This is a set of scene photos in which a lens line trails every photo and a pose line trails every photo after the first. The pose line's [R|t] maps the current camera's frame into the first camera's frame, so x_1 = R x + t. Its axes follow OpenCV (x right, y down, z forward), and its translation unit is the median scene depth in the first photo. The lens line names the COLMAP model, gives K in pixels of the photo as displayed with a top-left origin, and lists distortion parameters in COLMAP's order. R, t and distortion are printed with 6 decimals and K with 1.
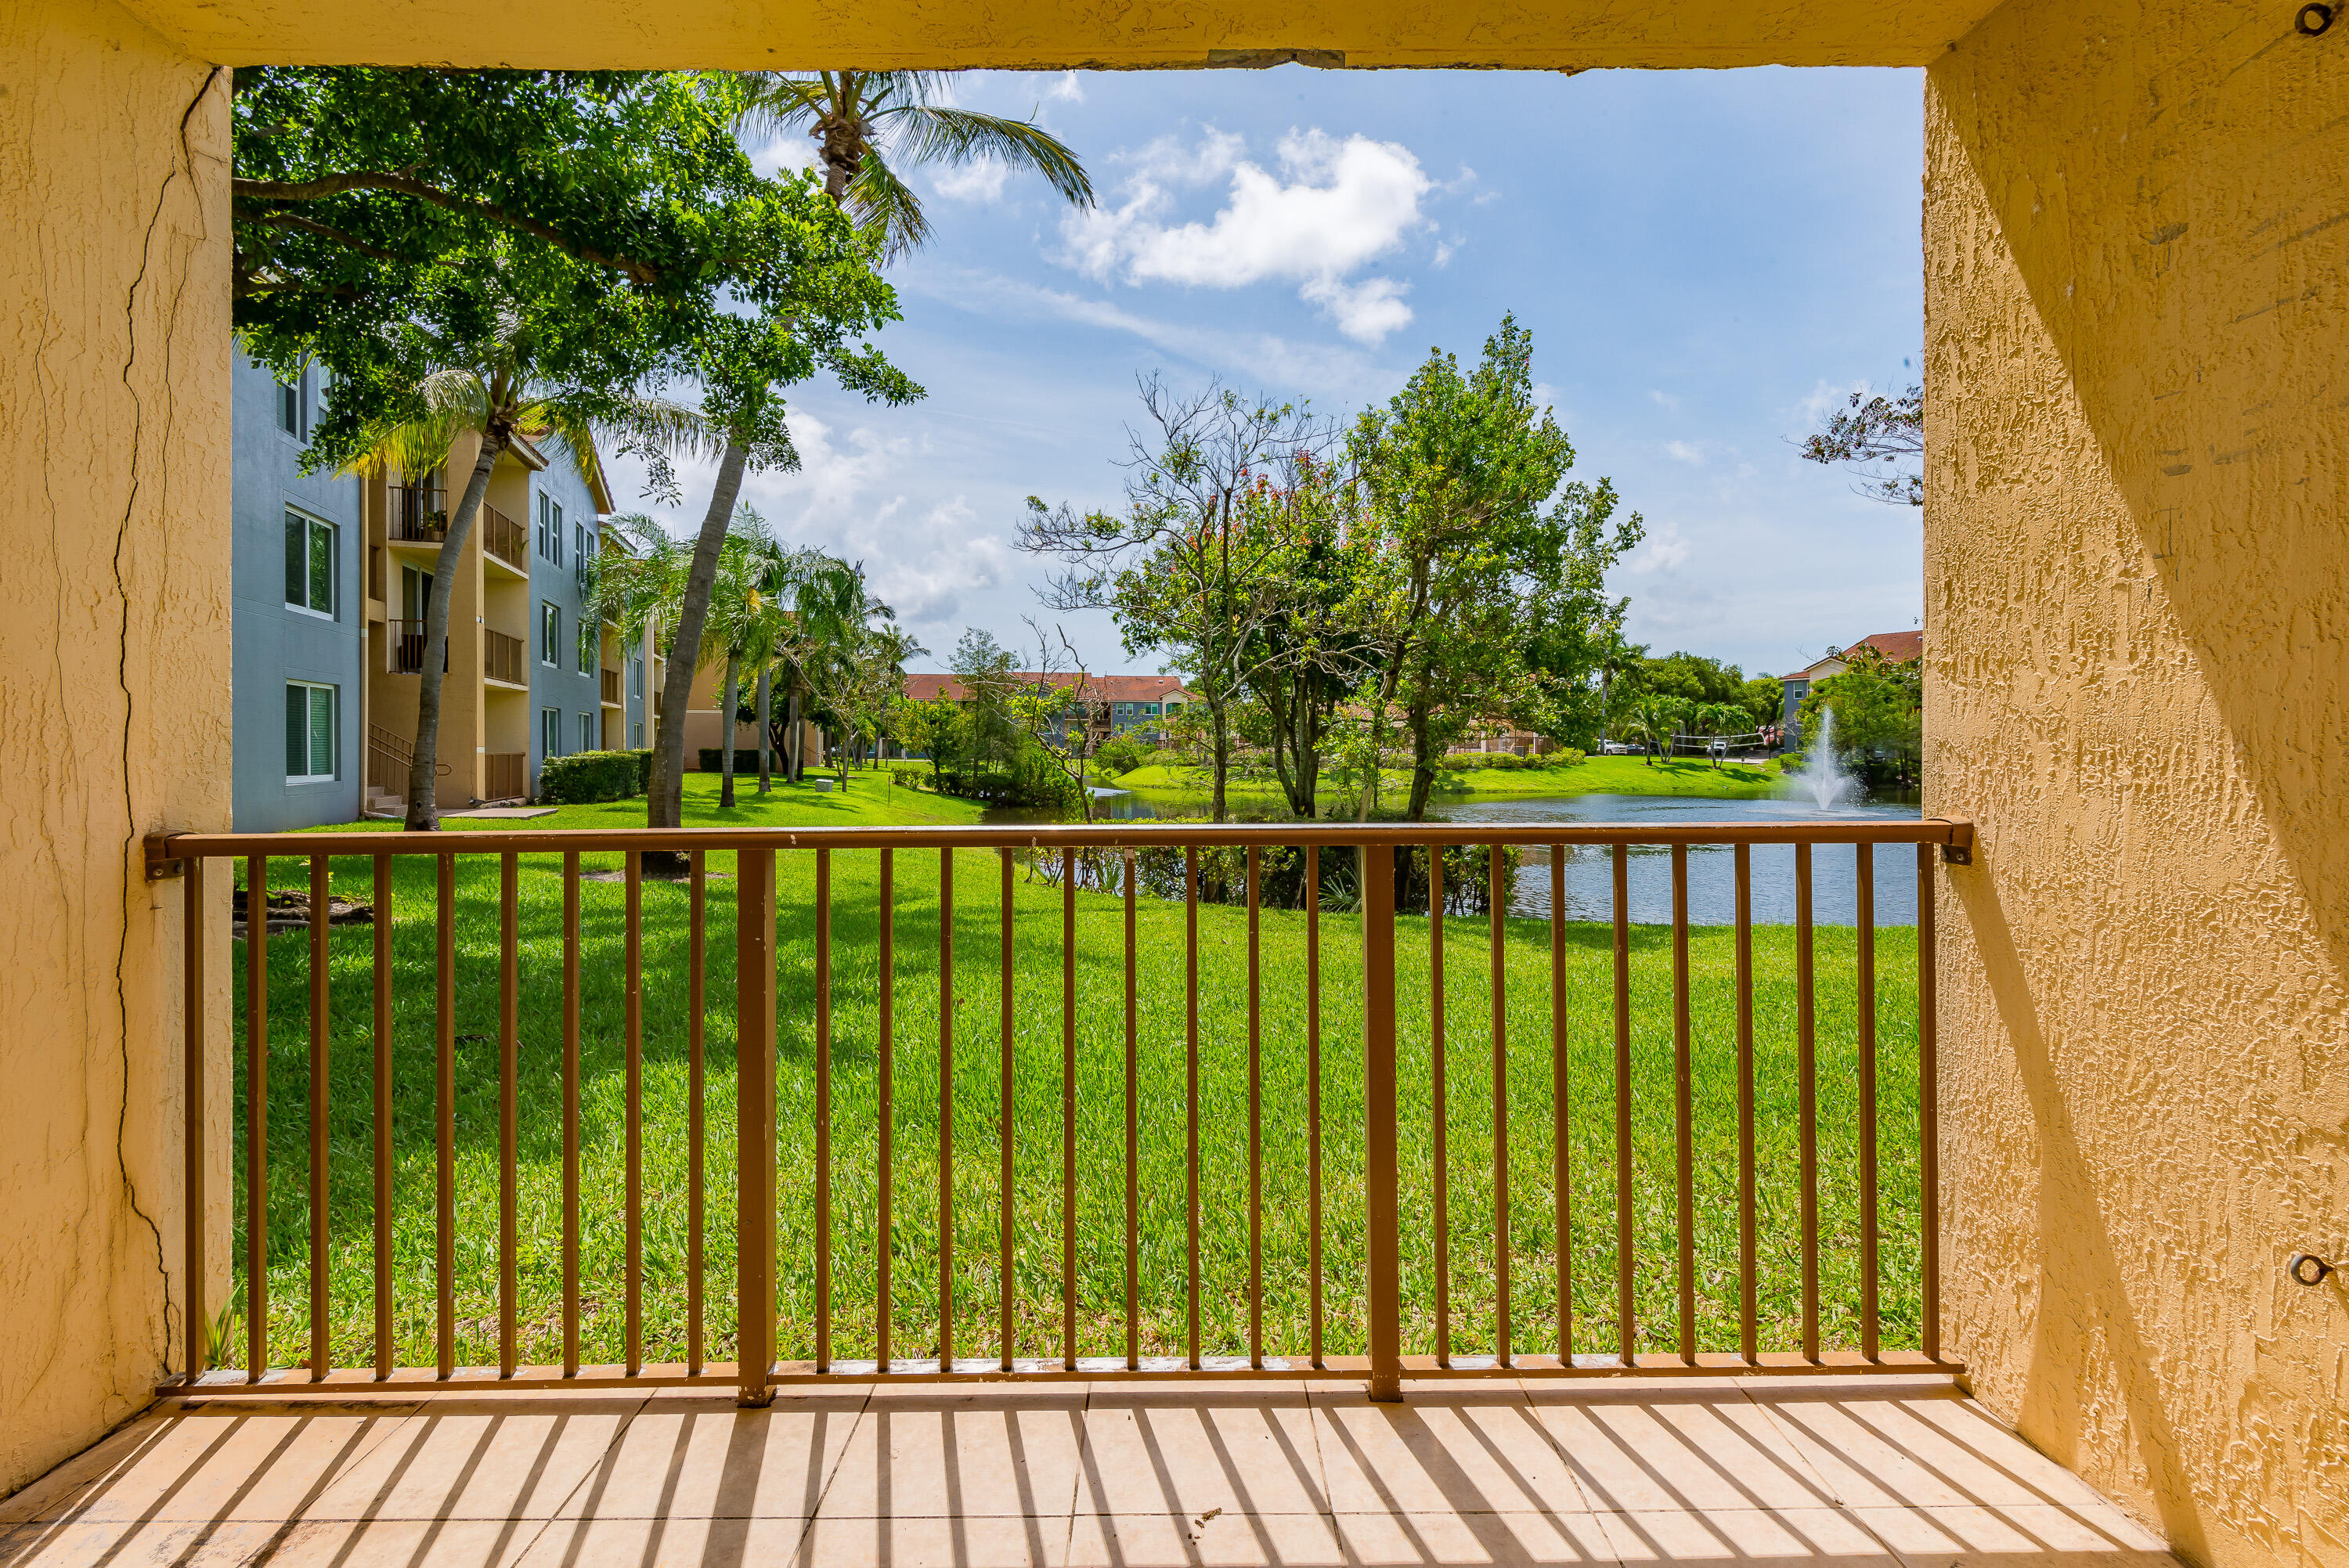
lens RADIAL K [[1057.7, 0, 1176.8], [0, 1057.7, 749.0], [0, 0, 1]] dist [0.003807, -0.000142]
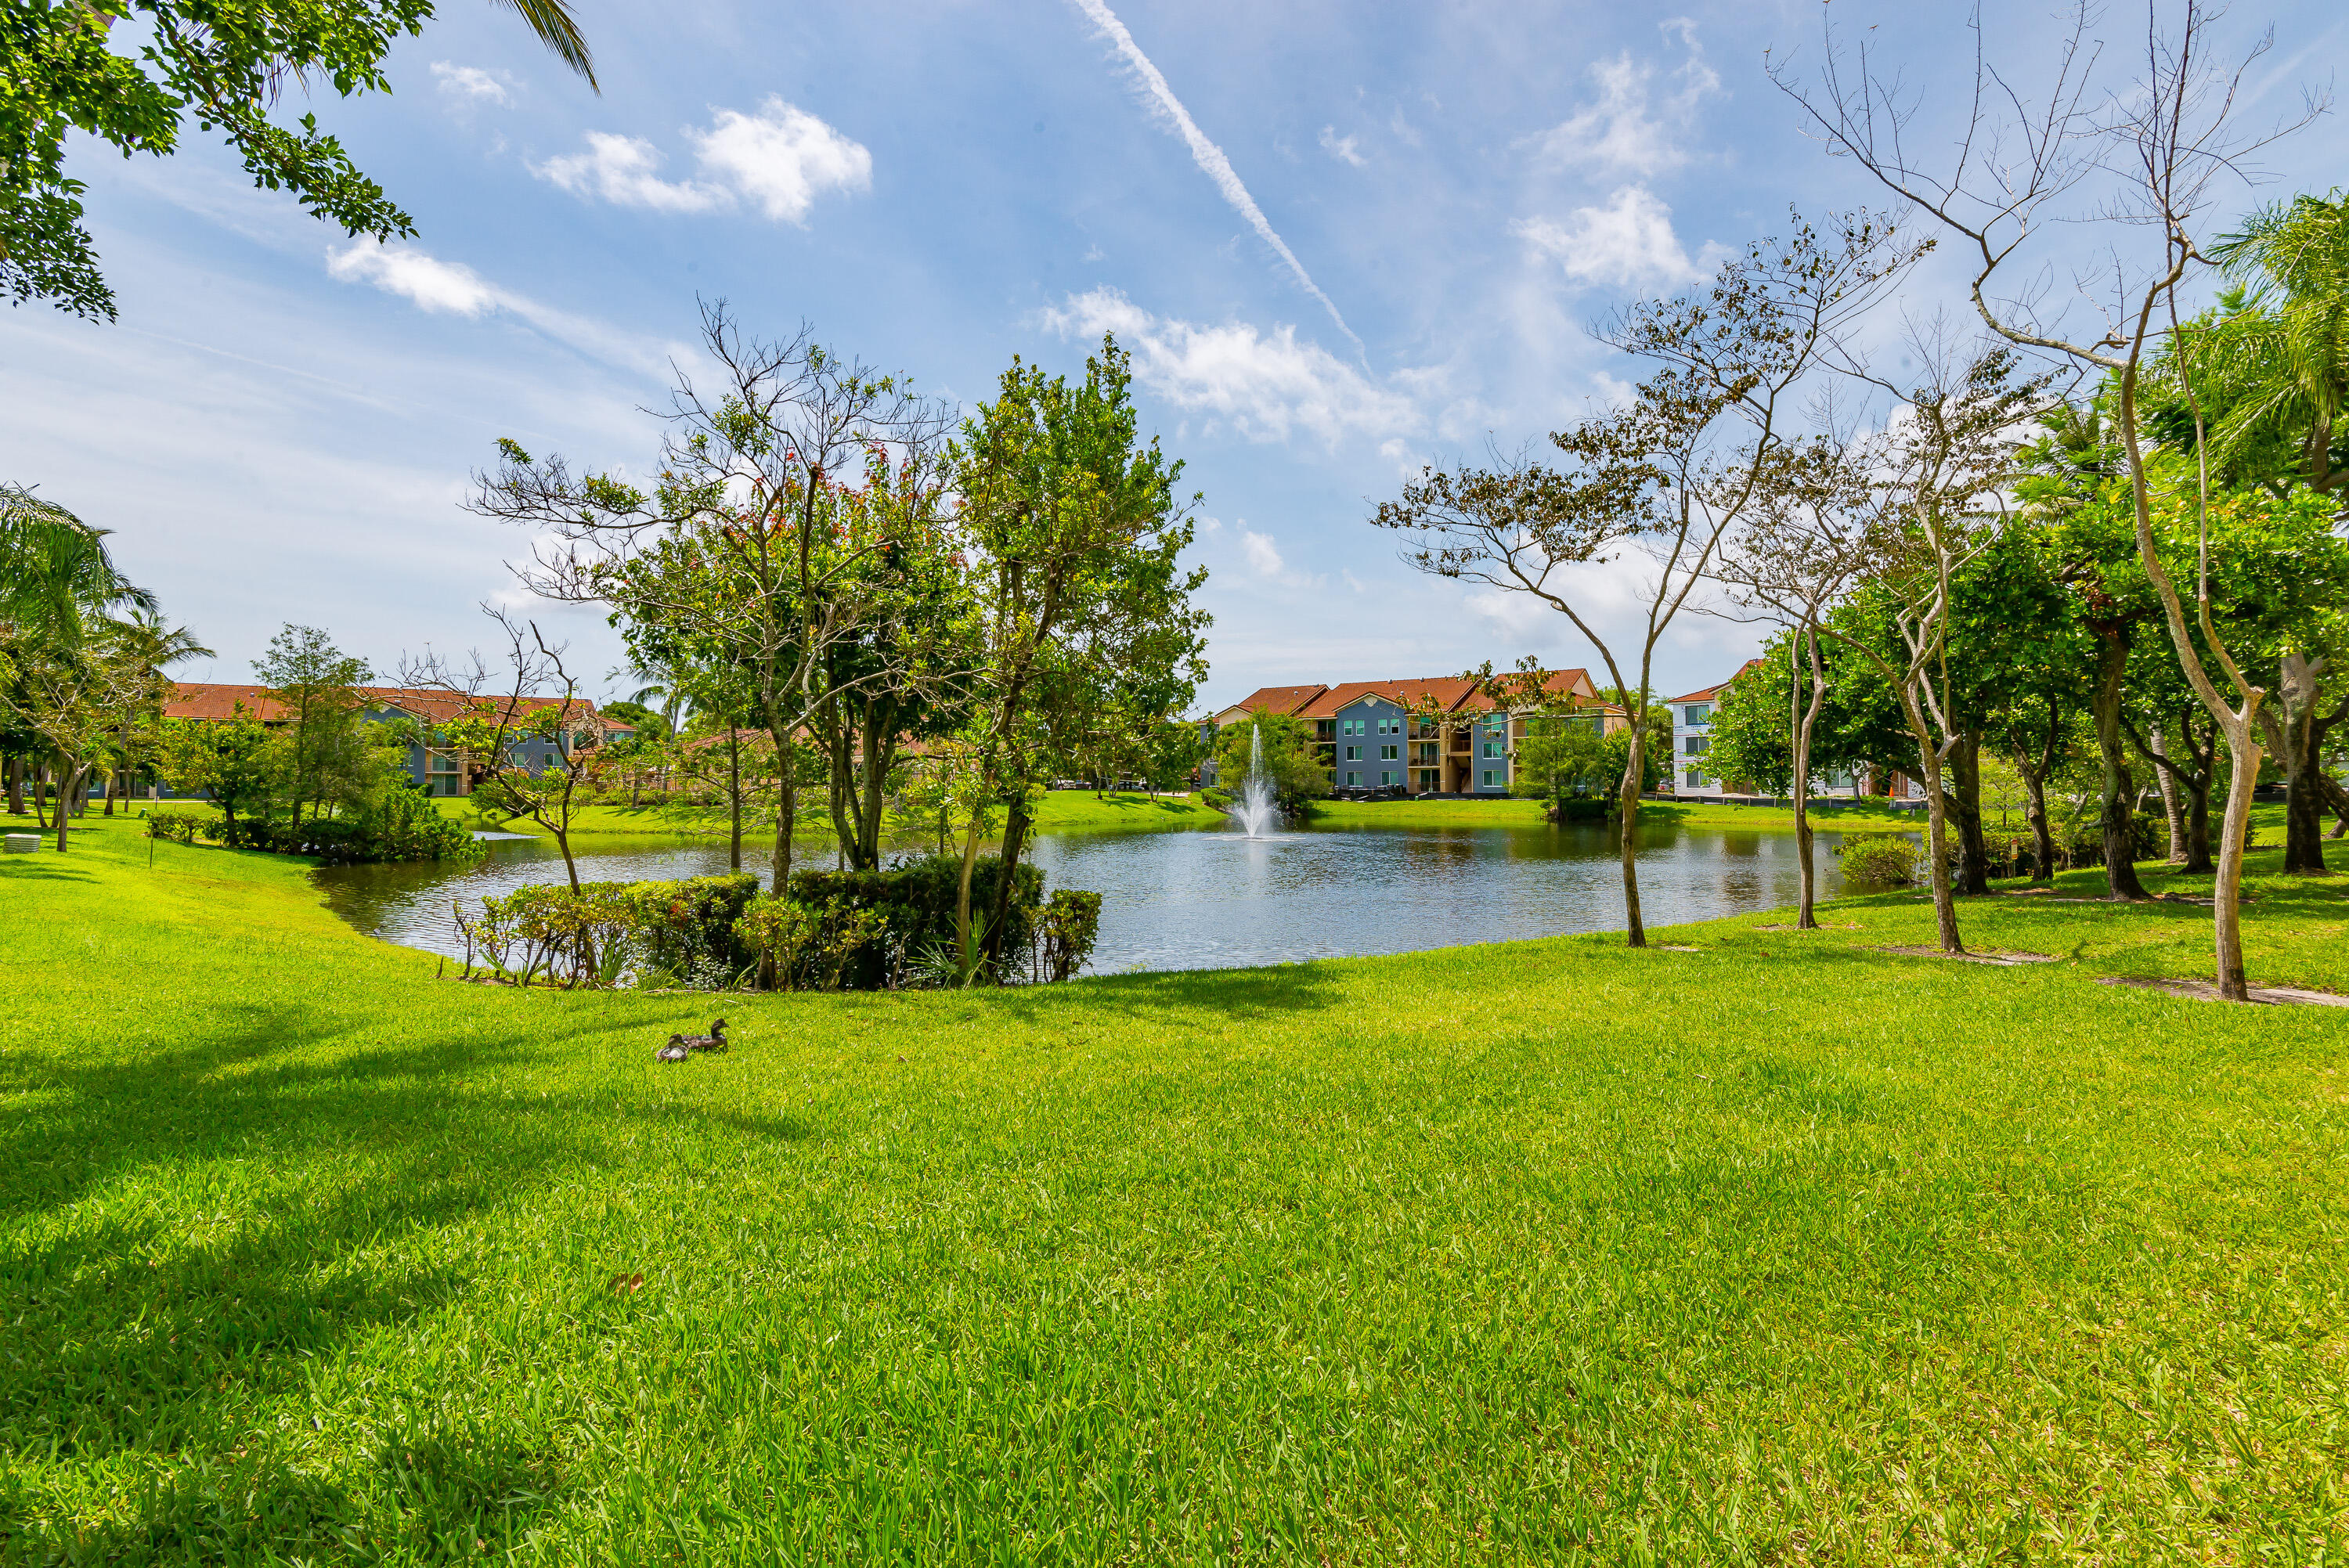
lens RADIAL K [[1061.0, 0, 1224.0], [0, 1061.0, 759.1], [0, 0, 1]] dist [0.000325, -0.008581]
pose [[0.855405, 0.010381, 0.517855, -0.082869], [0.001752, 0.999735, -0.022933, -0.005430], [-0.517956, 0.020524, 0.855161, 0.131127]]
